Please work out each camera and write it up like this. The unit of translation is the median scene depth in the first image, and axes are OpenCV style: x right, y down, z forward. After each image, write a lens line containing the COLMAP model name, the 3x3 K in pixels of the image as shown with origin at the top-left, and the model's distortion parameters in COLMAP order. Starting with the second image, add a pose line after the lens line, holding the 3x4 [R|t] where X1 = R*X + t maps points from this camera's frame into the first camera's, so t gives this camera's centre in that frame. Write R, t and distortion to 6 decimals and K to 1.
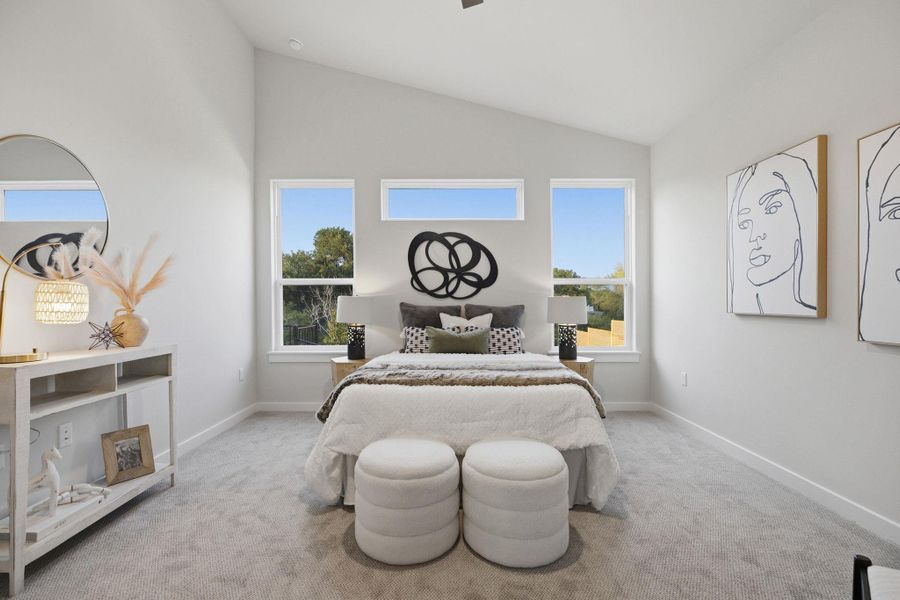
lens RADIAL K [[432.8, 0, 452.0], [0, 432.8, 303.1], [0, 0, 1]] dist [-0.006641, -0.000419]
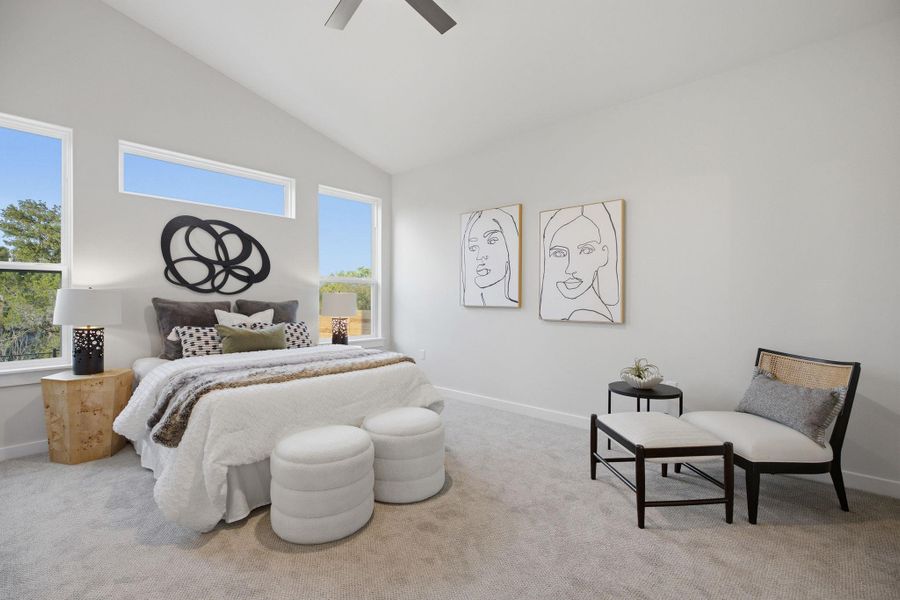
lens RADIAL K [[432.8, 0, 457.8], [0, 432.8, 298.0], [0, 0, 1]] dist [-0.006641, -0.000419]
pose [[0.637224, 0.002876, 0.770673, -0.425921], [-0.001752, 0.999996, -0.002284, 0.000004], [-0.770677, 0.000105, 0.637226, 0.042371]]
